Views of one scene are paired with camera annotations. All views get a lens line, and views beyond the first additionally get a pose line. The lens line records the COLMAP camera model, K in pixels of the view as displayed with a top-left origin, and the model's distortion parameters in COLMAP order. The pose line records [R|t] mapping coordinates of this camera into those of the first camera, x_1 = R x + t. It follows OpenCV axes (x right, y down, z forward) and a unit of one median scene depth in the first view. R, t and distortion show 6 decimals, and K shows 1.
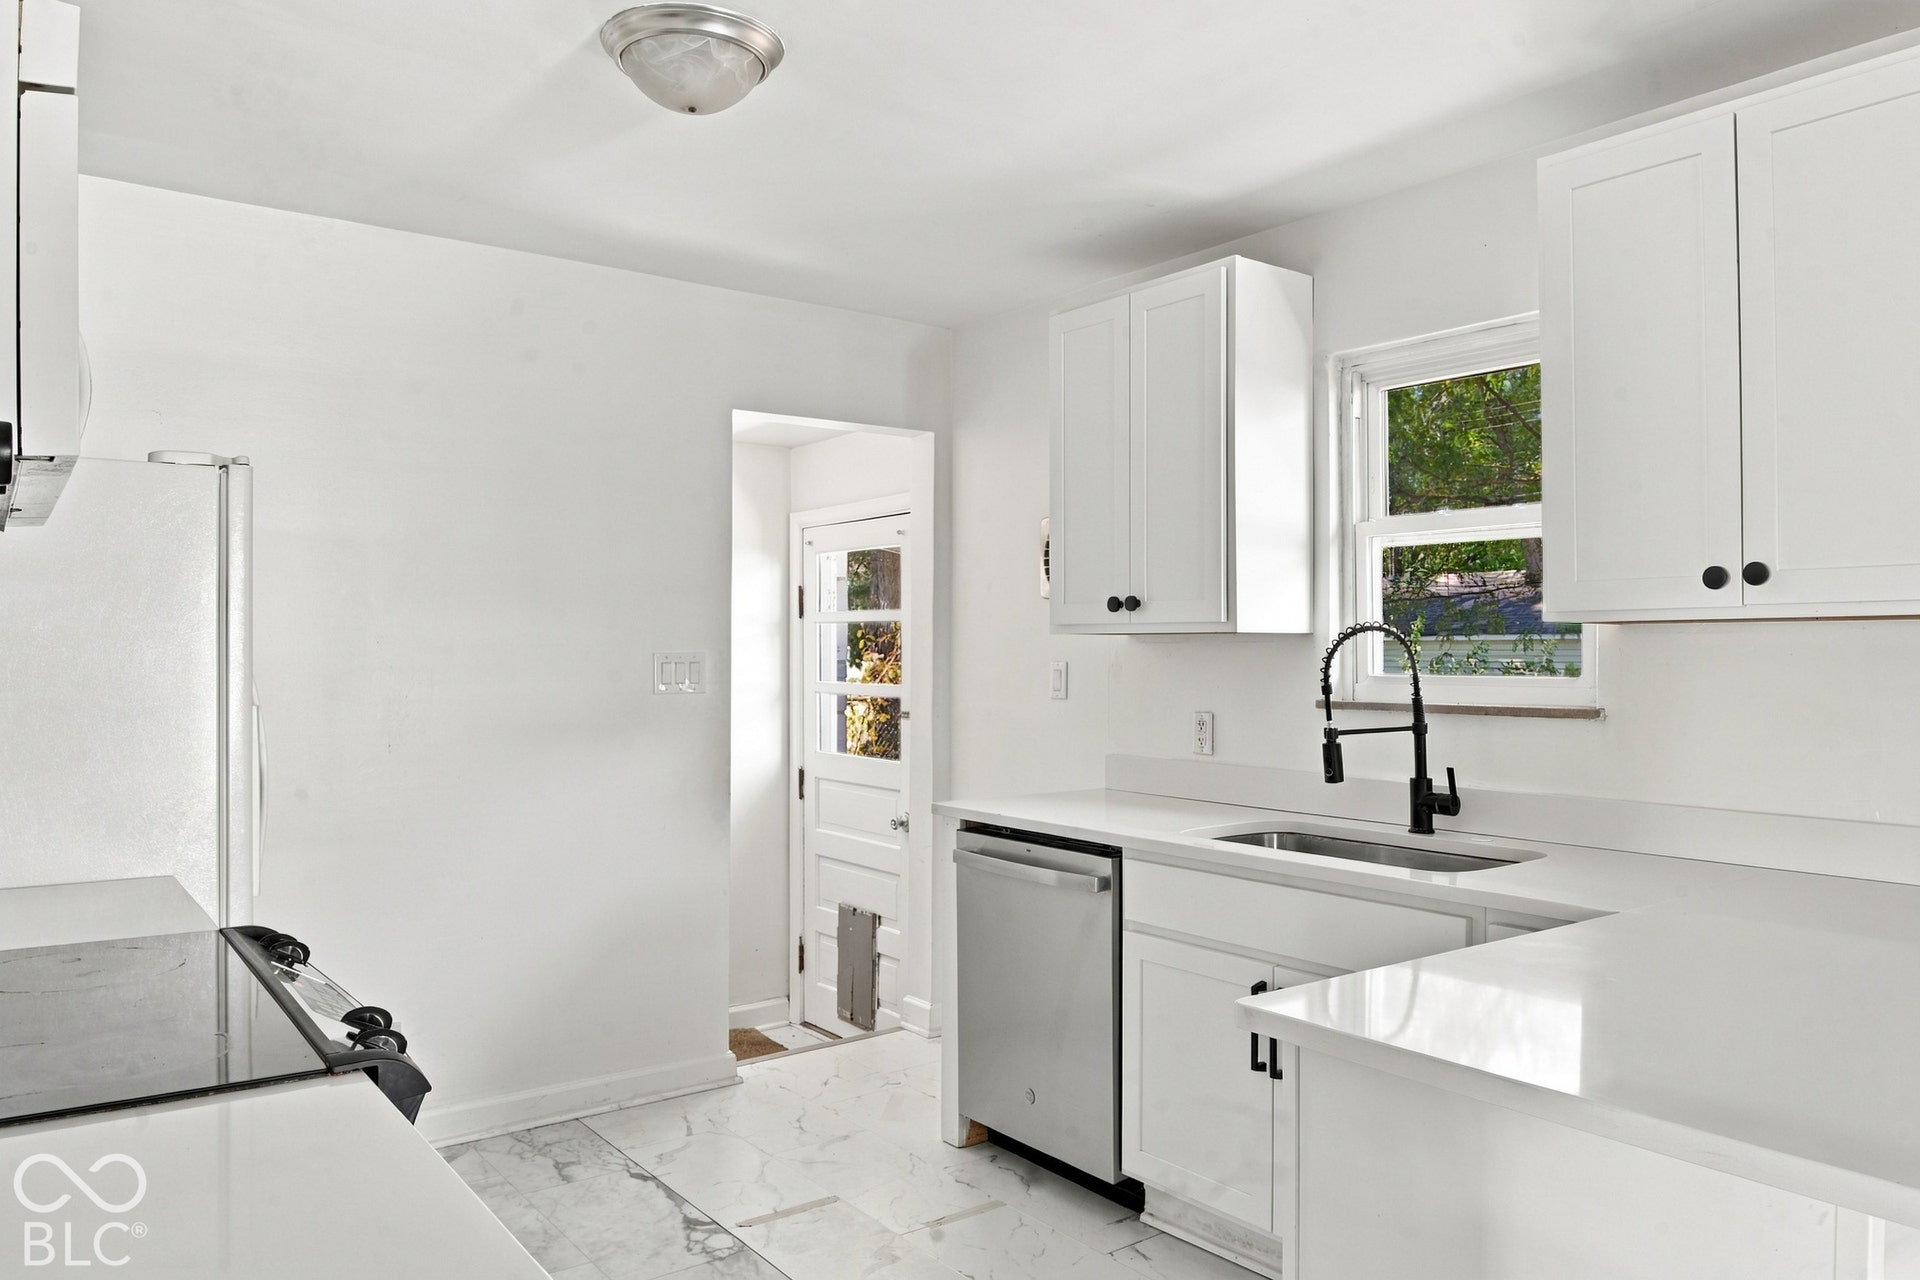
lens RADIAL K [[1326.3, 0, 966.9], [0, 1326.3, 642.3], [0, 0, 1]] dist [0.004727, 0.004730]
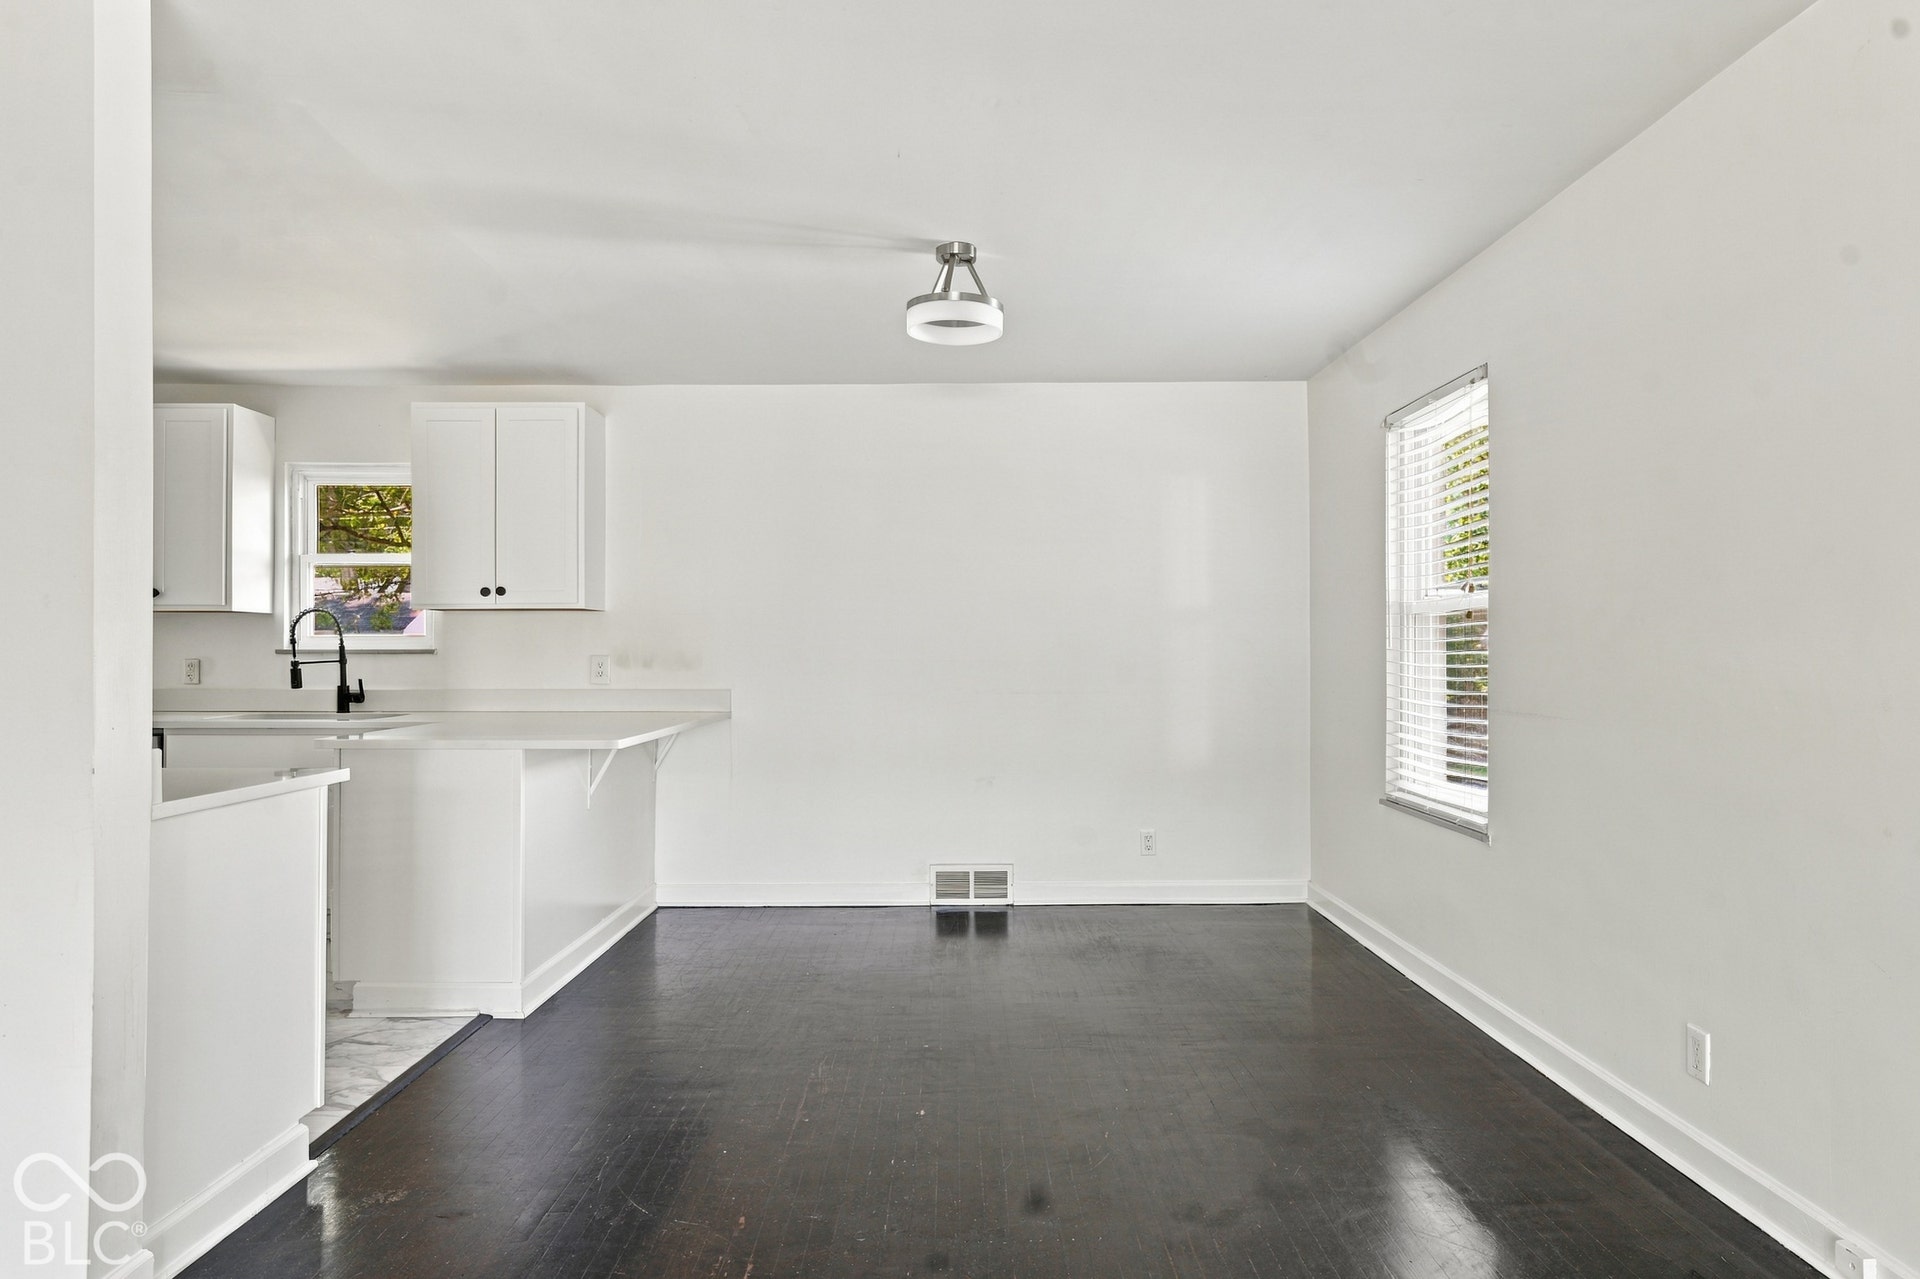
lens RADIAL K [[1089.0, 0, 964.1], [0, 1089.0, 636.1], [0, 0, 1]] dist [0.006106, 0.002131]
pose [[0.588975, 0.017080, 0.807971, -0.430355], [-0.005666, 0.999839, -0.017006, 0.048635], [-0.808131, 0.005438, 0.588977, -0.716143]]
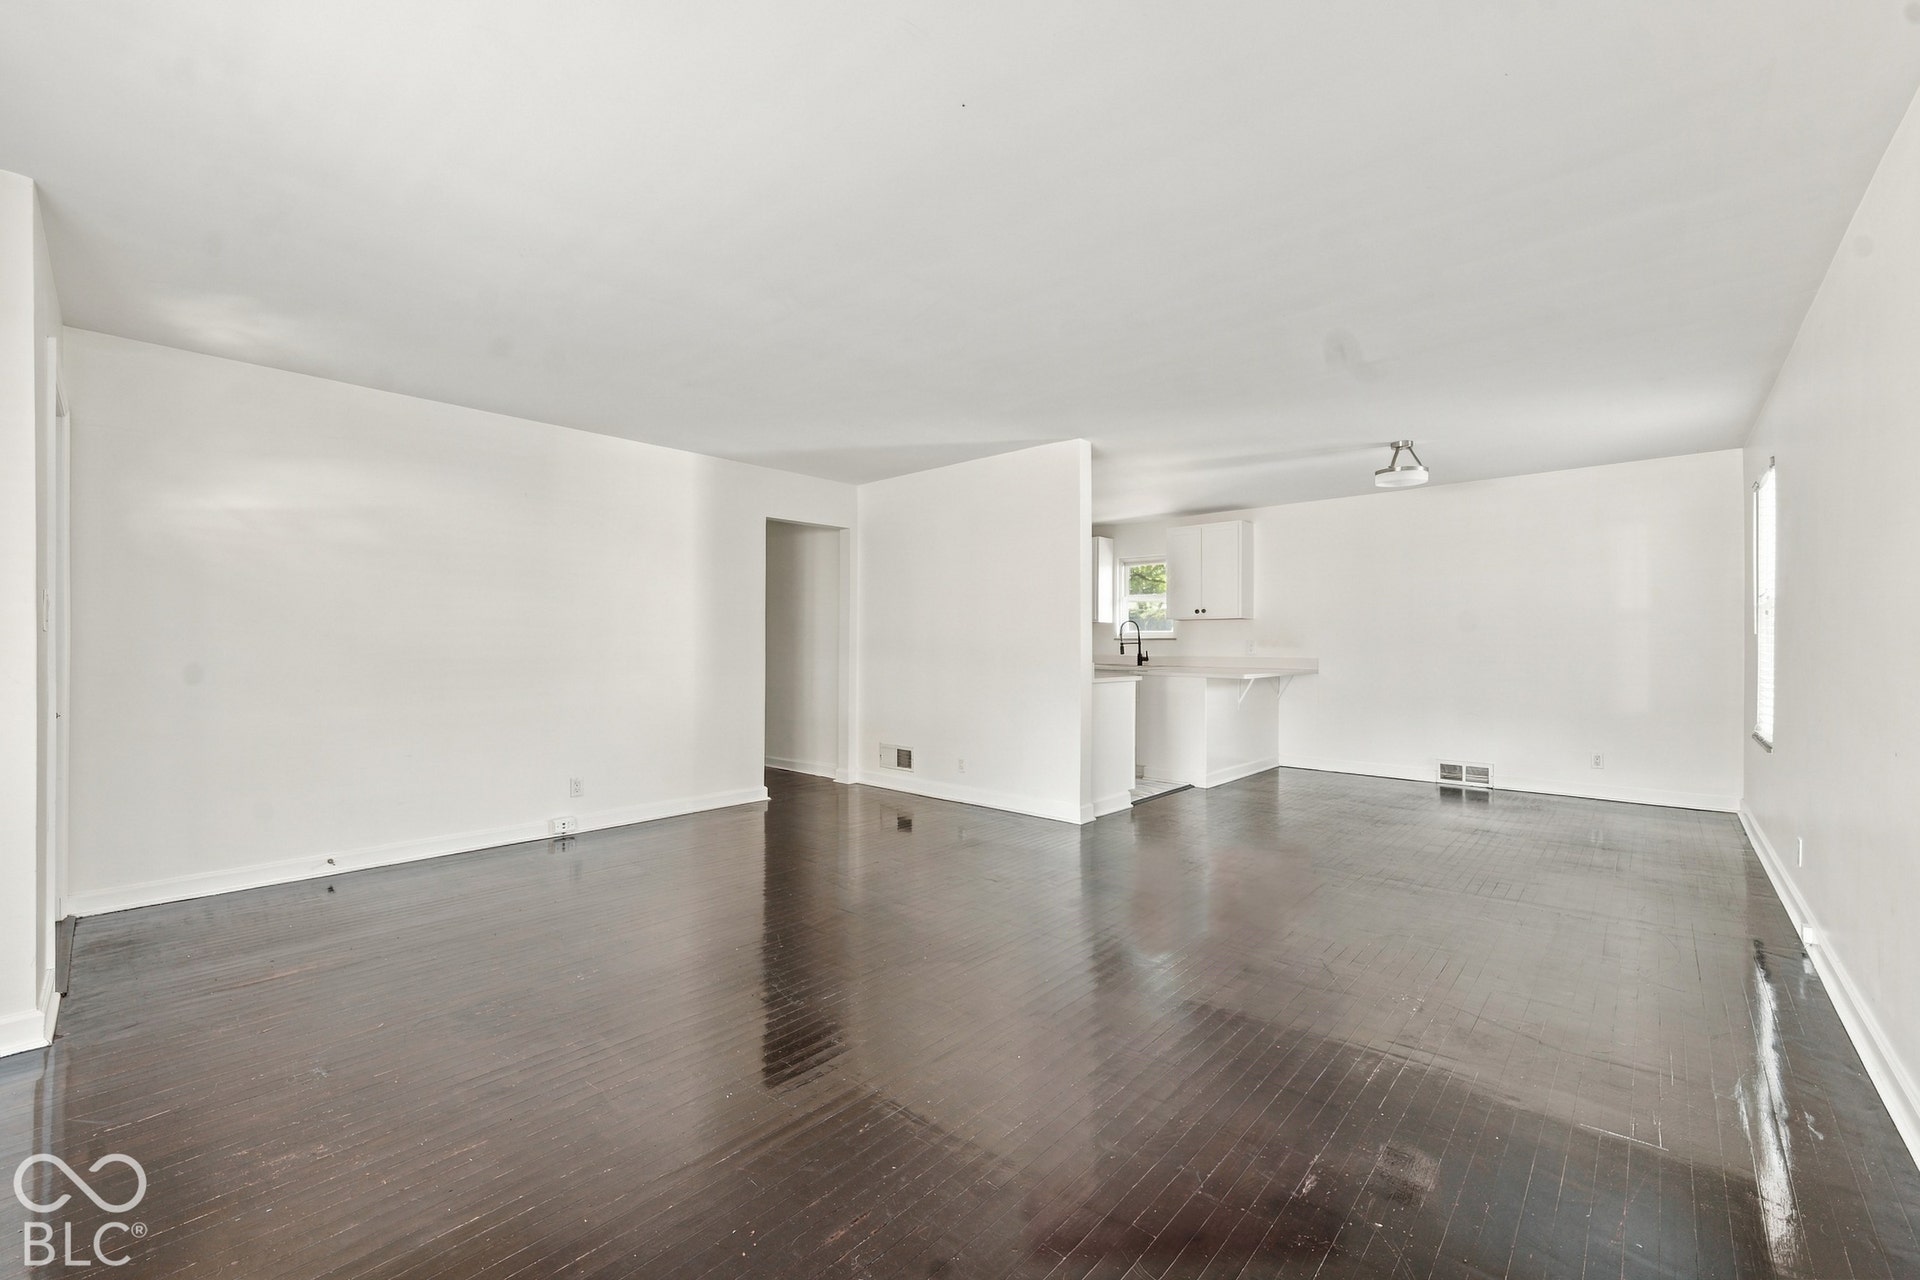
lens RADIAL K [[787.3, 0, 962.9], [0, 787.3, 637.5], [0, 0, 1]] dist [0.000029, 0.000008]
pose [[0.979510, 0.008245, 0.201225, -0.789344], [-0.007741, 0.999965, -0.003292, 0.058763], [-0.201245, 0.001667, 0.979539, -1.513103]]
